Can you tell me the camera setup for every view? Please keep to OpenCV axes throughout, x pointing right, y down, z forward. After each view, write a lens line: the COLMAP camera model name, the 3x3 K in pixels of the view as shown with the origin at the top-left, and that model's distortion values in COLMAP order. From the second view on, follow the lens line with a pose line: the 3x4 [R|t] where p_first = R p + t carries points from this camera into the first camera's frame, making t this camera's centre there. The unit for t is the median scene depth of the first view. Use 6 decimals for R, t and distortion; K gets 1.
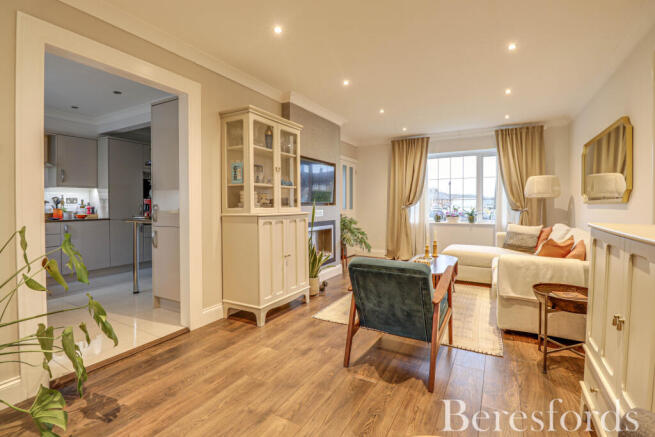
lens RADIAL K [[304.0, 0, 329.8], [0, 304.0, 207.7], [0, 0, 1]] dist [-0.001156, -0.013343]
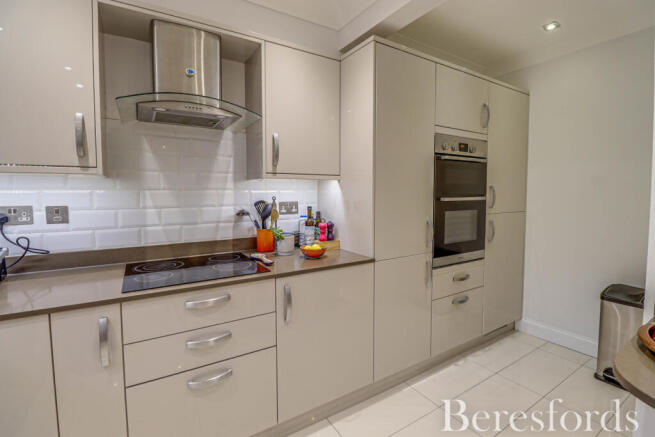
lens RADIAL K [[304.0, 0, 329.8], [0, 304.0, 207.7], [0, 0, 1]] dist [-0.001156, -0.013343]
pose [[0.882954, 0.025176, -0.468784, -0.588544], [-0.007586, 0.999196, 0.039374, -0.042042], [0.469399, -0.031209, 0.882435, 0.627866]]
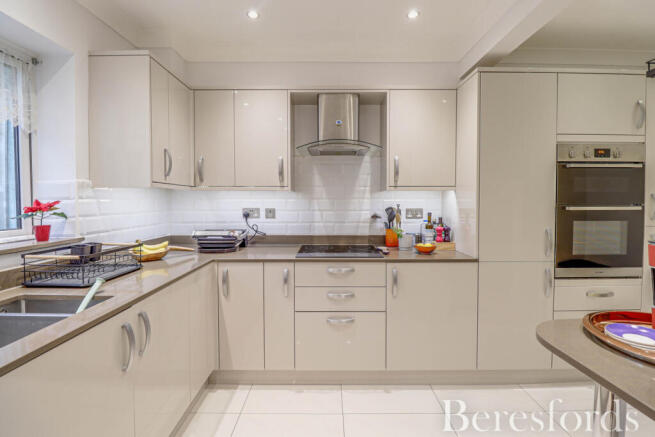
lens RADIAL K [[304.0, 0, 329.8], [0, 304.0, 207.7], [0, 0, 1]] dist [-0.001156, -0.013343]
pose [[0.498557, 0.022800, -0.866557, -0.450657], [-0.013887, 0.999736, 0.018315, -0.042159], [0.866746, 0.002902, 0.498741, 0.588229]]
